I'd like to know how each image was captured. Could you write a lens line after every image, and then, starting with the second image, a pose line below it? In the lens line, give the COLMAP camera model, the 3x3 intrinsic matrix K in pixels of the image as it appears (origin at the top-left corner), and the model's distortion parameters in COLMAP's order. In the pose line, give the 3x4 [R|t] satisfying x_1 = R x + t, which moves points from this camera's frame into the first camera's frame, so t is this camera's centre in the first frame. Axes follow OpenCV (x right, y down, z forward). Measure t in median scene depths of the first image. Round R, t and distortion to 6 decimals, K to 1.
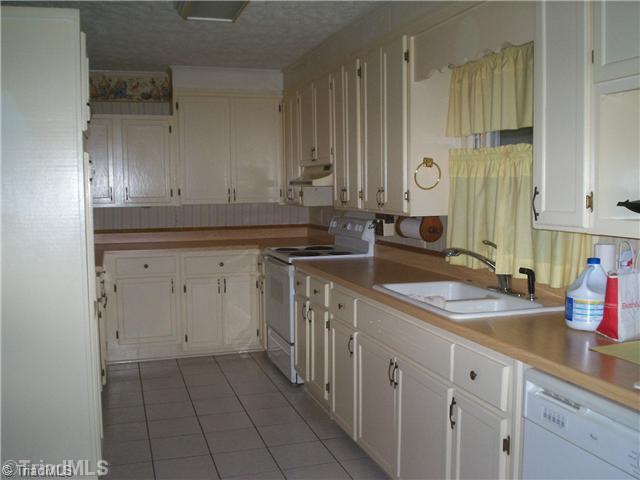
lens RADIAL K [[649.0, 0, 320.0], [0, 649.0, 240.0], [0, 0, 1]] dist [-0.064452, 0.005043]
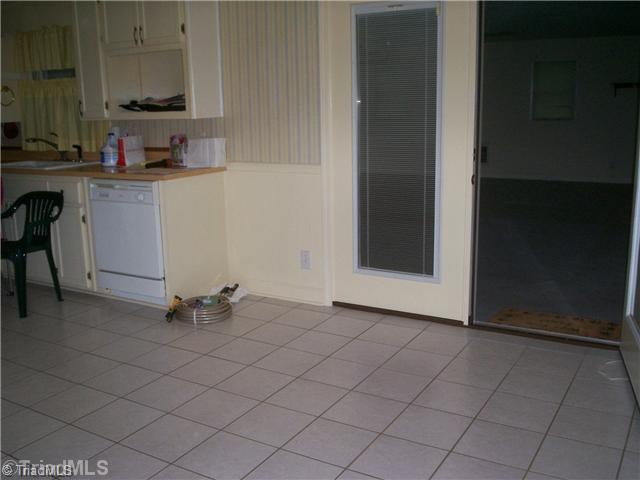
lens RADIAL K [[649.0, 0, 320.0], [0, 649.0, 240.0], [0, 0, 1]] dist [-0.064452, 0.005043]
pose [[0.743069, -0.151265, 0.651896, -0.424530], [0.076543, 0.986937, 0.141760, 0.108617], [-0.664823, -0.055439, 0.744940, -0.904039]]
